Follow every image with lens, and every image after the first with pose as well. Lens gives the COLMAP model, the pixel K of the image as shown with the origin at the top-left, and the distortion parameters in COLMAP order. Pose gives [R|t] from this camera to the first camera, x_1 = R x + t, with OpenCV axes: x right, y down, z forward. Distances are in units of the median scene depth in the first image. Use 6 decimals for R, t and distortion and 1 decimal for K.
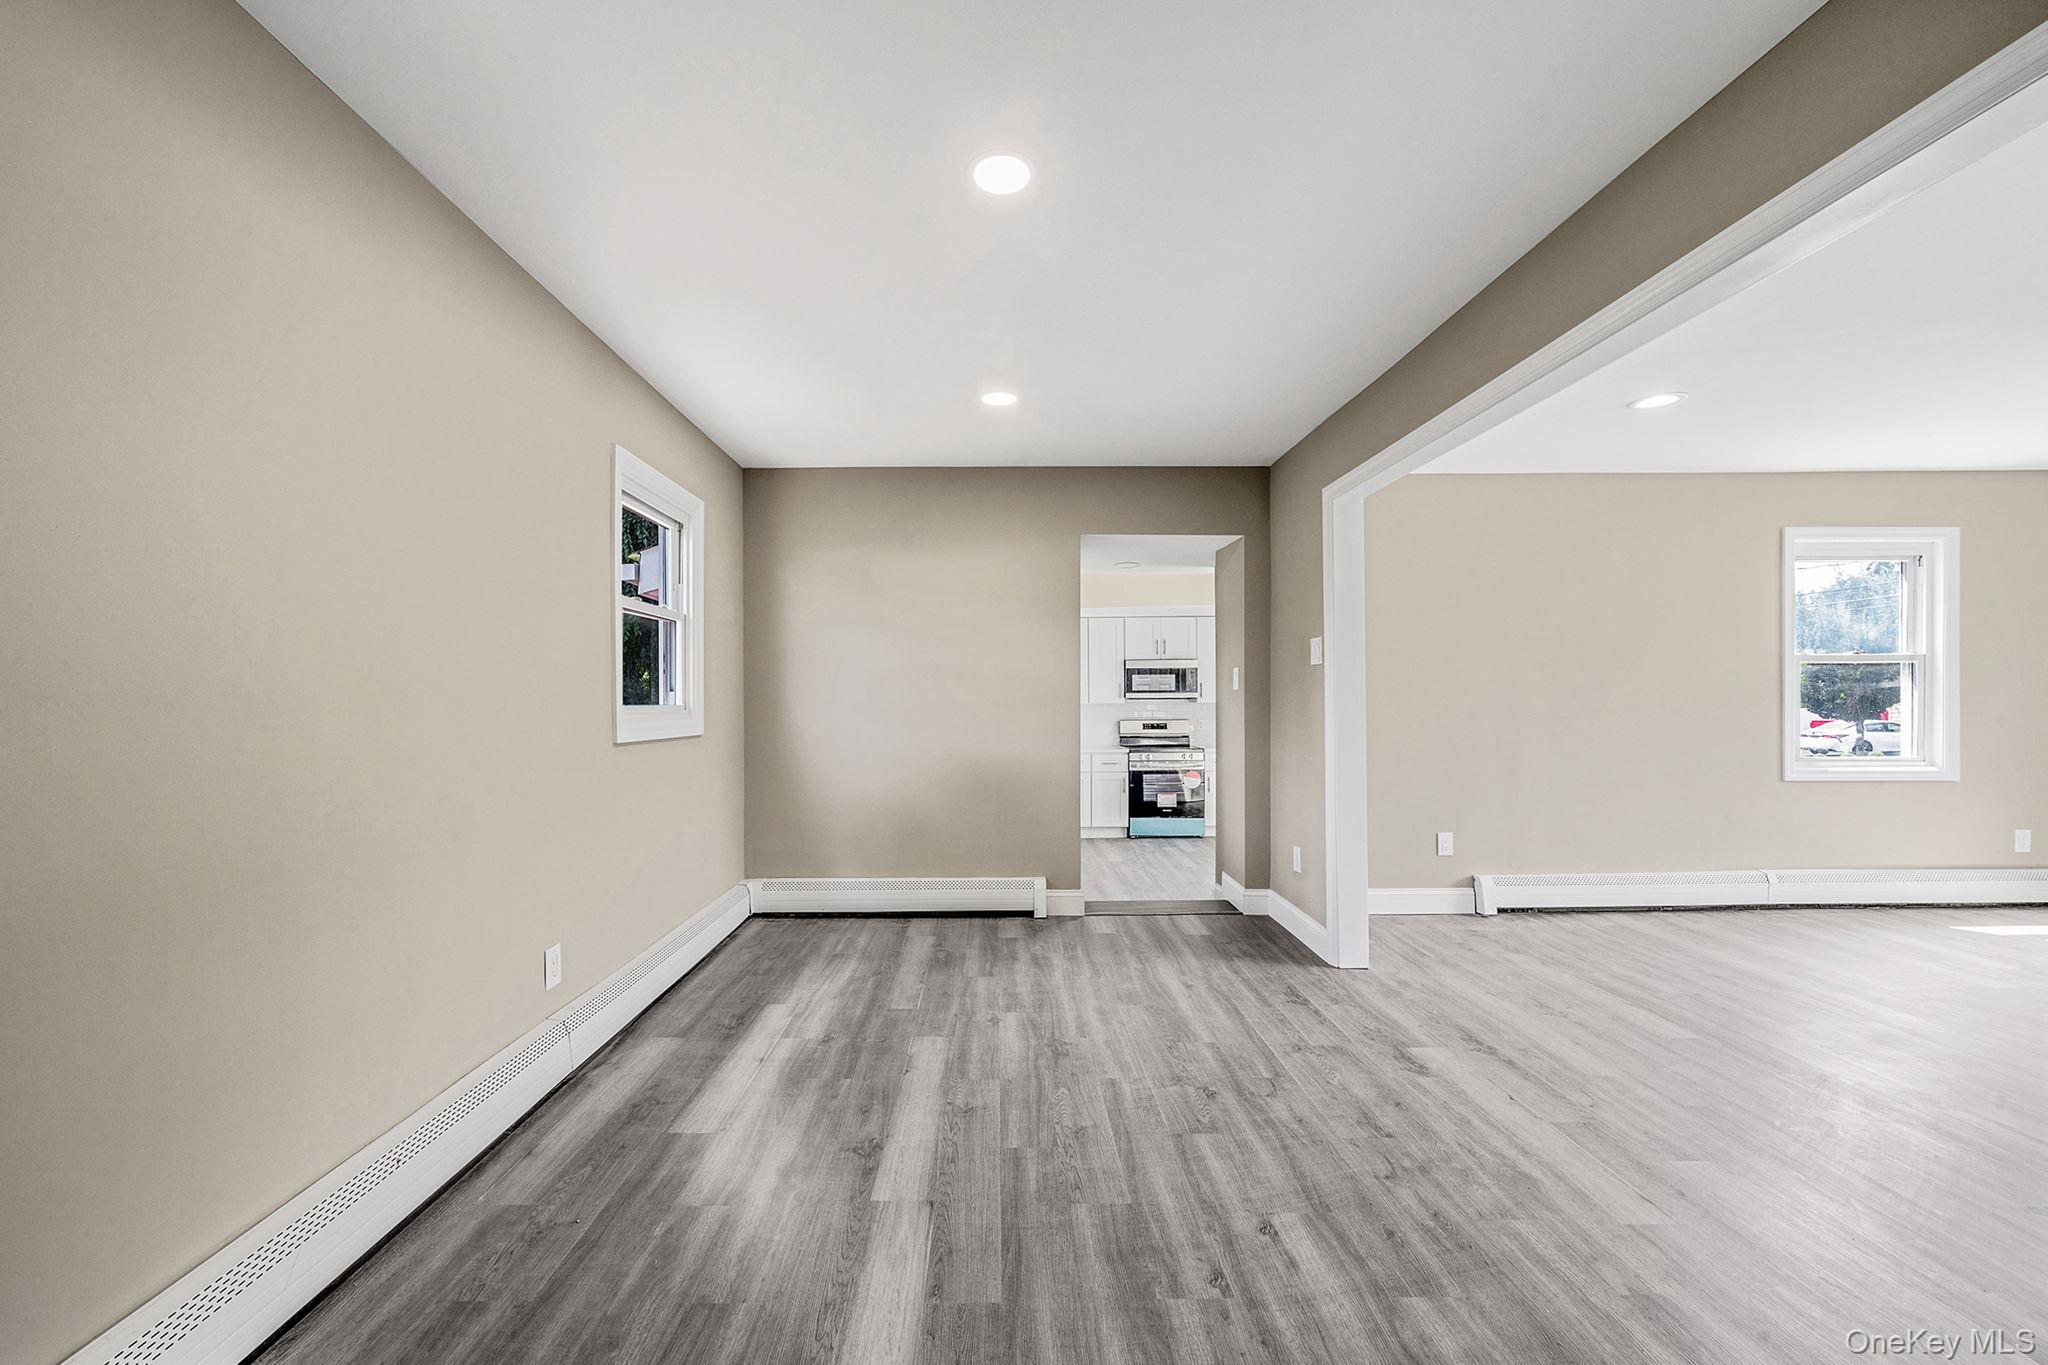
lens RADIAL K [[783.9, 0, 1013.0], [0, 783.9, 695.2], [0, 0, 1]] dist [-0.002586, -0.000031]
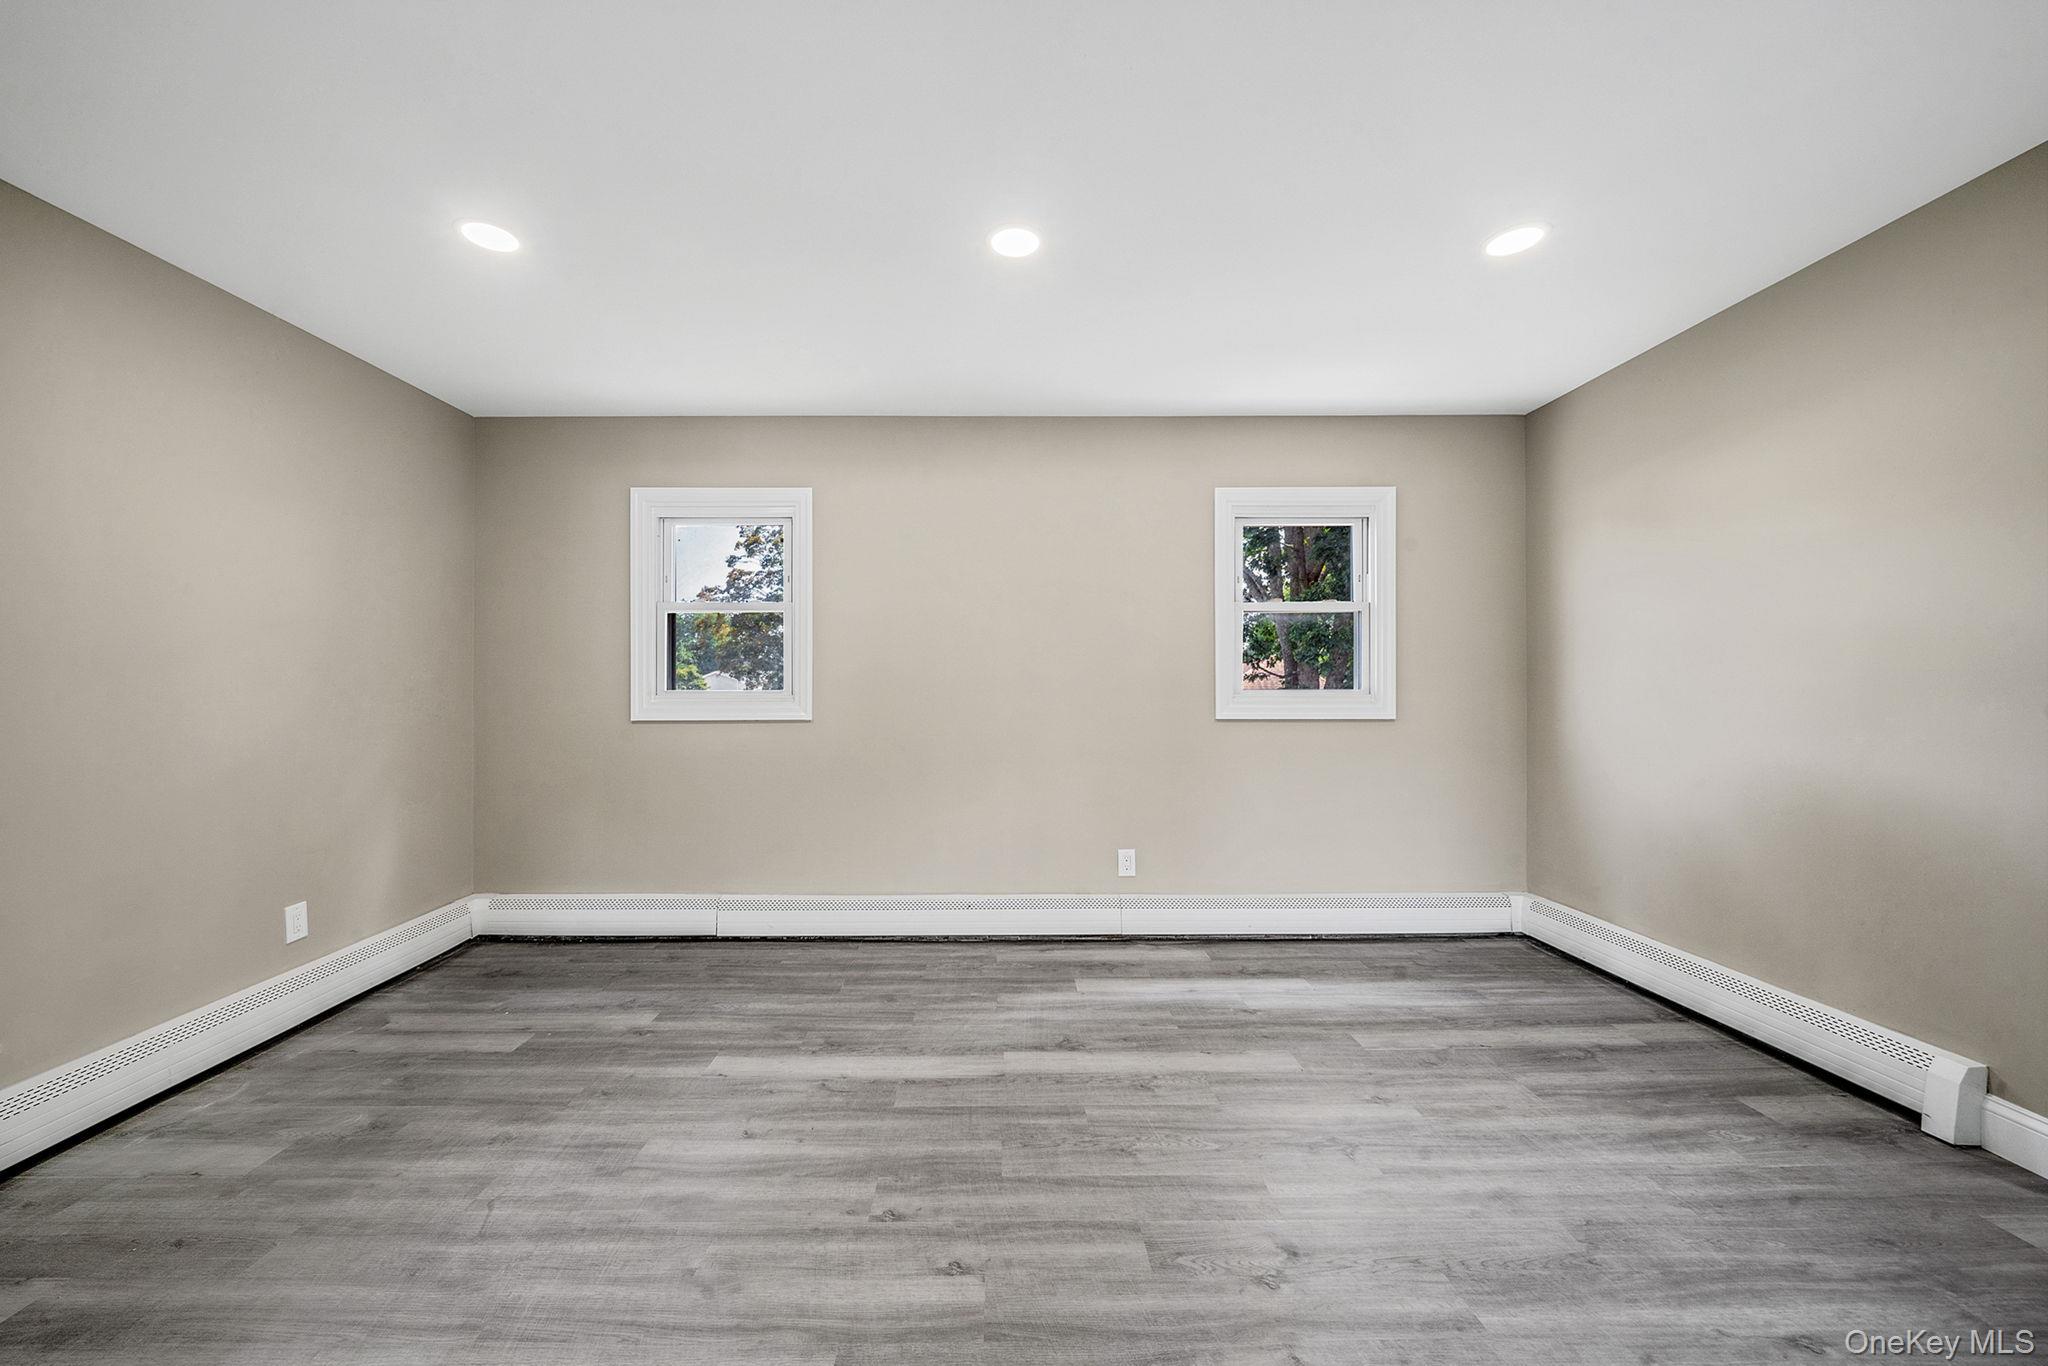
lens RADIAL K [[753.3, 0, 1008.1], [0, 753.3, 680.7], [0, 0, 1]] dist [-0.002340, -0.000256]
pose [[0.002025, -0.008648, -0.999961, 0.875482], [0.012484, 0.999885, -0.008622, 0.002978], [0.999920, -0.012467, 0.002133, 0.772040]]
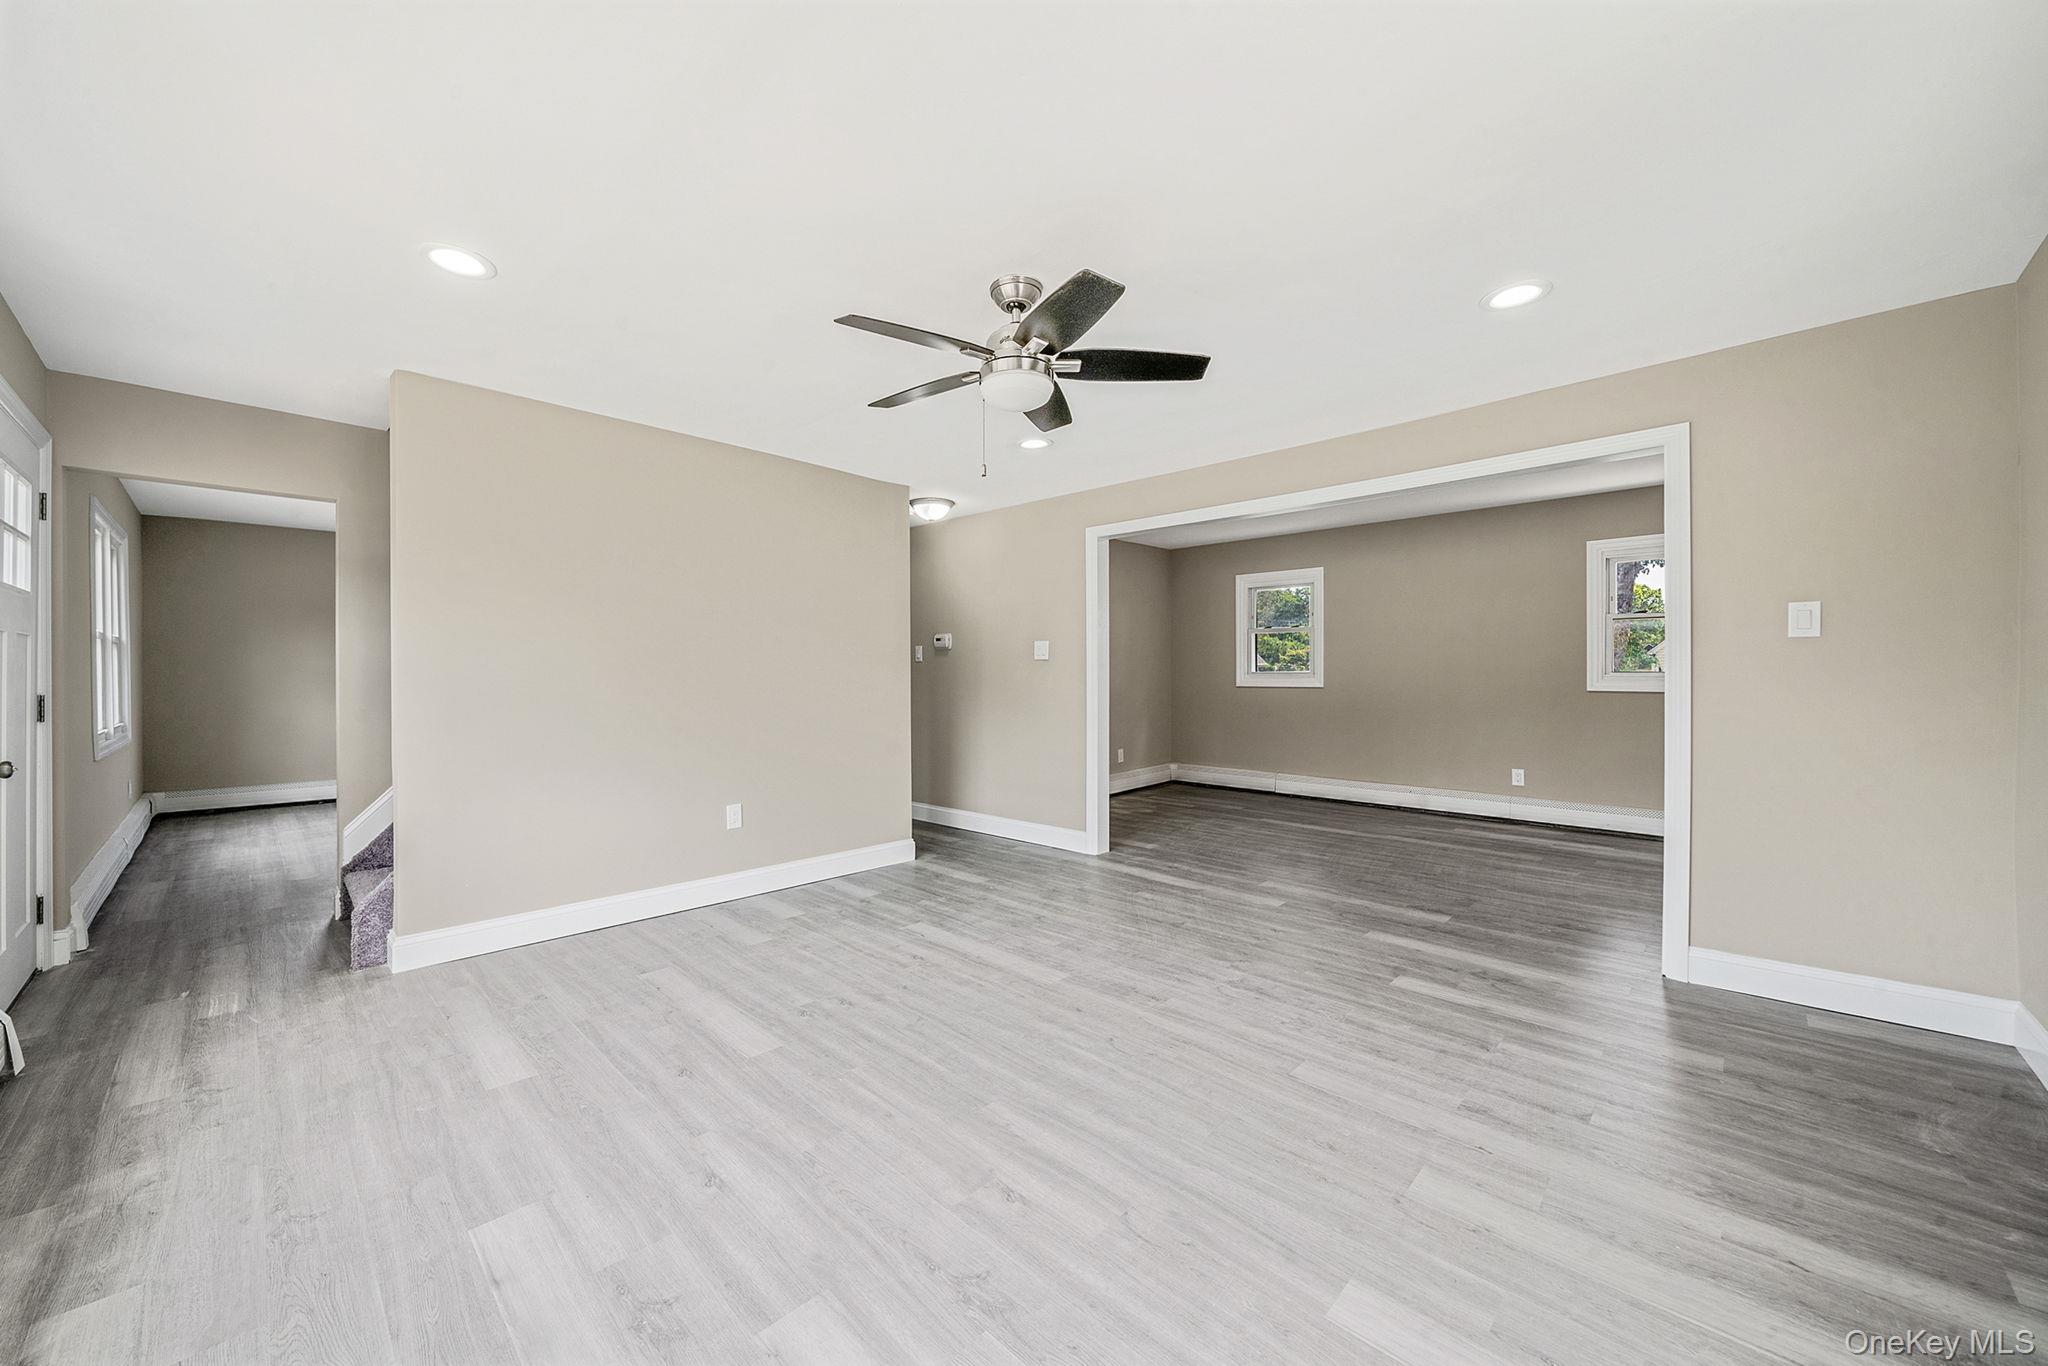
lens RADIAL K [[763.4, 0, 976.4], [0, 763.4, 692.7], [0, 0, 1]] dist [-0.002605, -0.000078]
pose [[-0.728504, 0.025579, -0.684564, 2.344619], [0.014154, 0.999651, 0.022290, -0.001367], [0.684895, 0.006549, -0.728612, 1.599896]]
